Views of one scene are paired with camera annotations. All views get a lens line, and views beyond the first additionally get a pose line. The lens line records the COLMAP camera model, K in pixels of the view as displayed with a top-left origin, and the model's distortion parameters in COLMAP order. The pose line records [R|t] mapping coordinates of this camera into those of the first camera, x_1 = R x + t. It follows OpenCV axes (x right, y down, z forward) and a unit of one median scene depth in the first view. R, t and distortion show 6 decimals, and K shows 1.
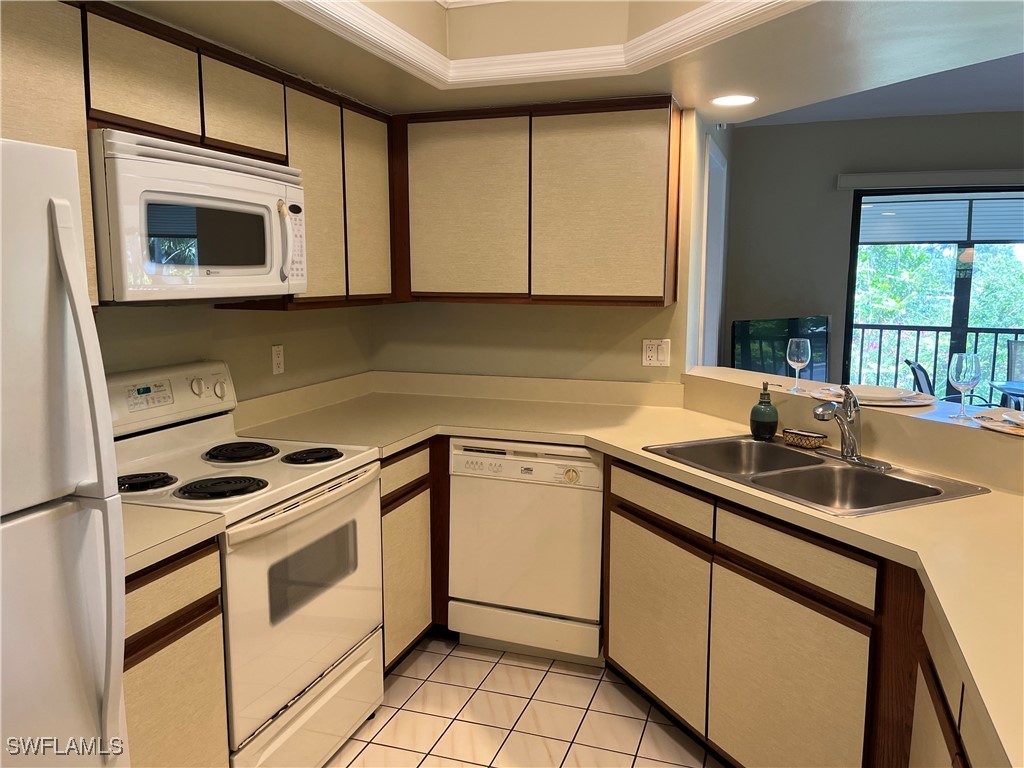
lens RADIAL K [[776.4, 0, 510.4], [0, 776.4, 389.6], [0, 0, 1]] dist [0.070818, -0.089648]
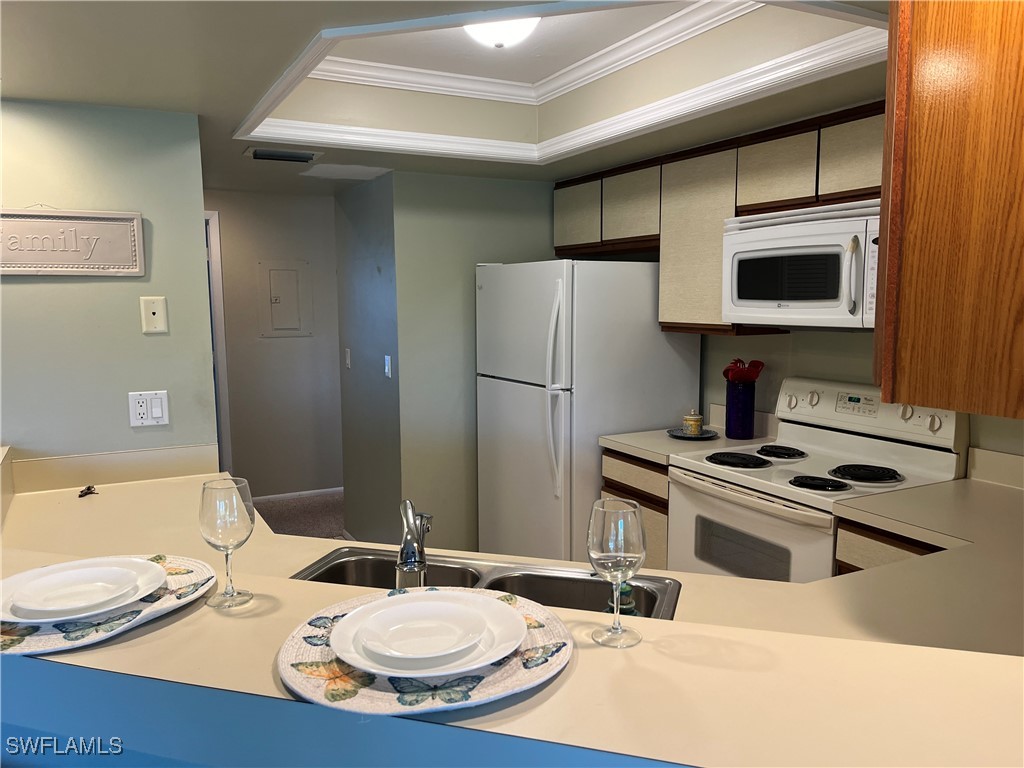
lens RADIAL K [[776.4, 0, 512.3], [0, 776.4, 383.8], [0, 0, 1]] dist [0.070818, -0.089648]
pose [[-0.683386, 0.086778, -0.724882, 0.856020], [-0.104458, 0.971072, 0.214728, -0.250278], [0.722546, 0.222462, -0.654552, 1.527304]]
